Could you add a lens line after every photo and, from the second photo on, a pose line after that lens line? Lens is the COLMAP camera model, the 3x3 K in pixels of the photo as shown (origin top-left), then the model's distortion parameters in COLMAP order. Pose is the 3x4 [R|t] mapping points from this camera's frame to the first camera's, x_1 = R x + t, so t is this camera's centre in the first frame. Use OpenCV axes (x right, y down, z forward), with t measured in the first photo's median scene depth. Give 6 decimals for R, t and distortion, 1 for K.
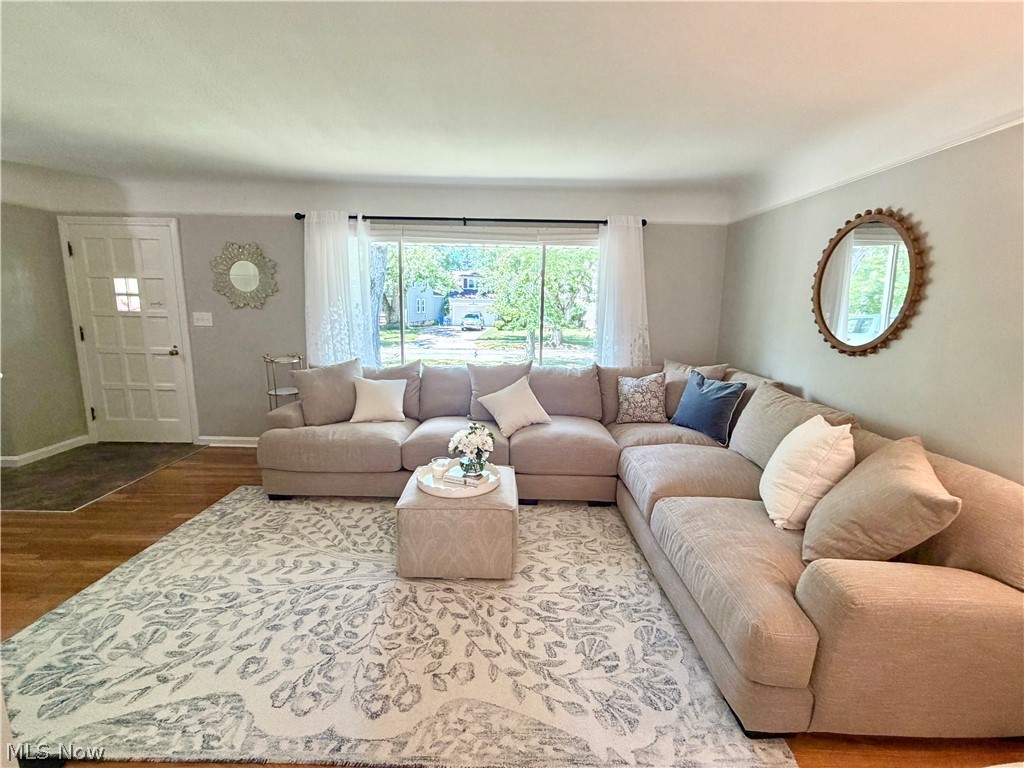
lens RADIAL K [[458.1, 0, 512.0], [0, 458.1, 384.0], [0, 0, 1]] dist [0.000438, -0.000219]
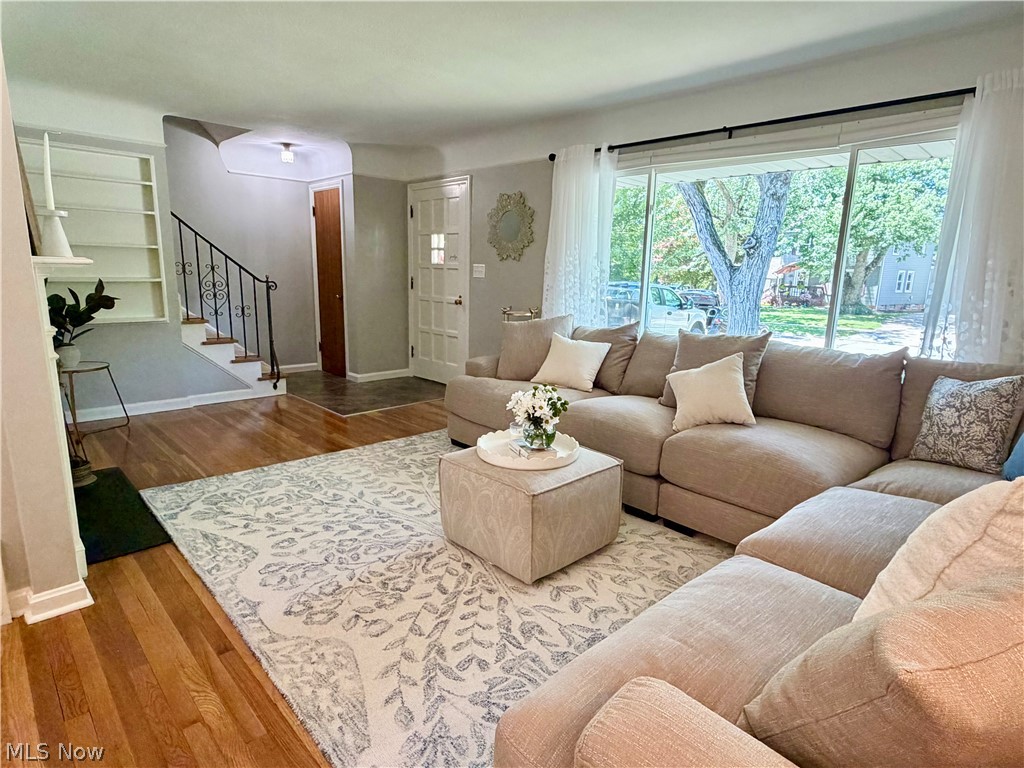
lens RADIAL K [[576.9, 0, 512.0], [0, 576.9, 384.0], [0, 0, 1]] dist [-0.000693, -0.001013]
pose [[0.684969, 0.142634, -0.714474, 0.612317], [-0.138780, 0.988238, 0.064237, 0.030639], [0.715233, 0.055154, 0.696707, 0.274383]]
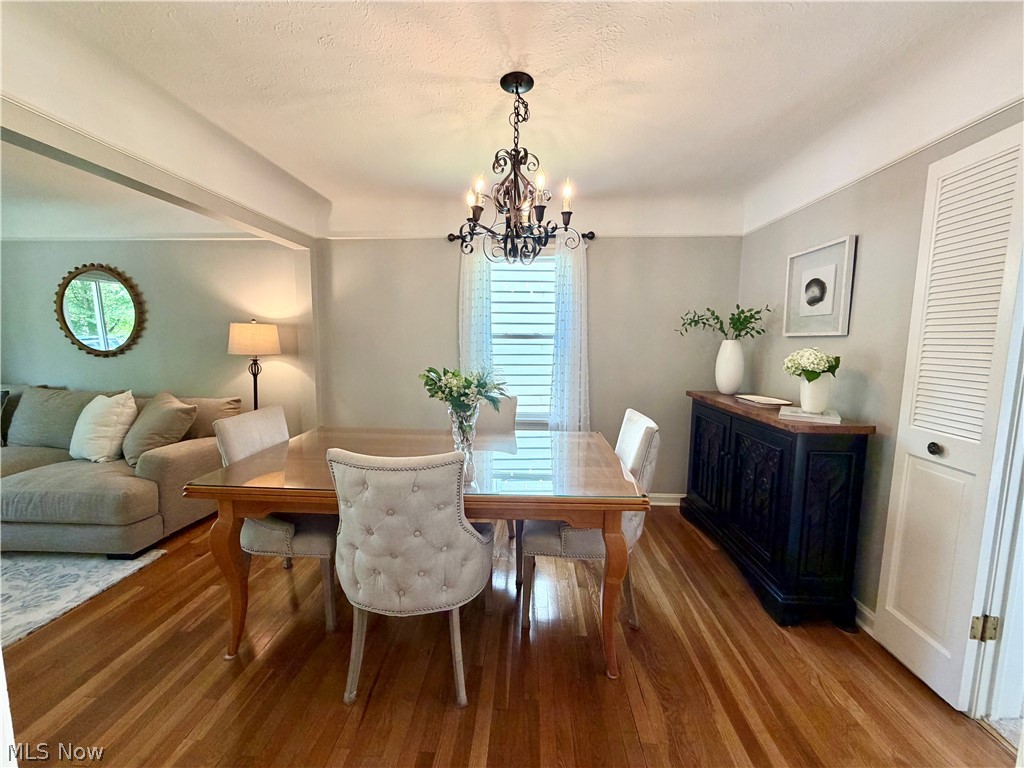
lens RADIAL K [[407.5, 0, 512.0], [0, 407.5, 384.0], [0, 0, 1]] dist [-0.002987, 0.000388]
pose [[0.056319, -0.132535, 0.989577, -0.573472], [0.170057, 0.977940, 0.121299, 0.097690], [-0.983824, 0.161453, 0.077615, -0.451561]]
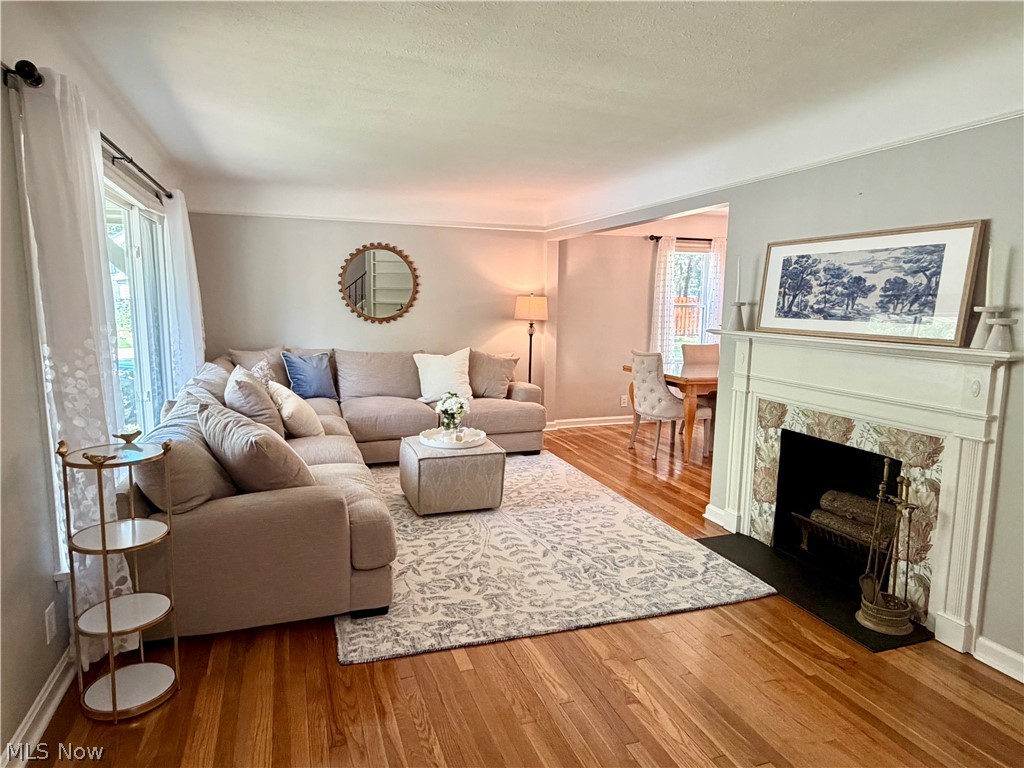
lens RADIAL K [[621.3, 0, 512.0], [0, 621.3, 384.0], [0, 0, 1]] dist [0.001905, 0.000085]
pose [[-0.332607, -0.152314, 0.930684, -1.822392], [0.146301, 0.966590, 0.210475, -0.287849], [-0.931648, 0.206165, -0.299211, 1.399869]]
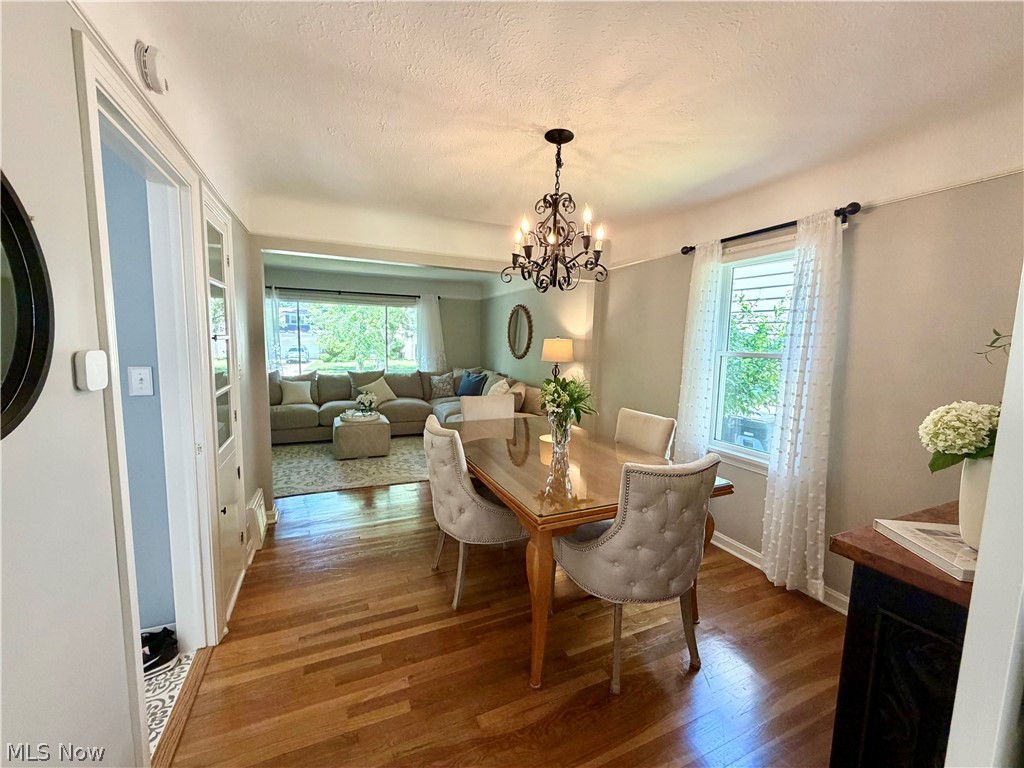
lens RADIAL K [[407.5, 0, 512.0], [0, 407.5, 384.0], [0, 0, 1]] dist [-0.002987, 0.000388]
pose [[0.913947, -0.042692, 0.403582, -0.244744], [0.067718, 0.996552, -0.047935, 0.201825], [-0.400144, 0.071139, 0.913687, -1.161336]]
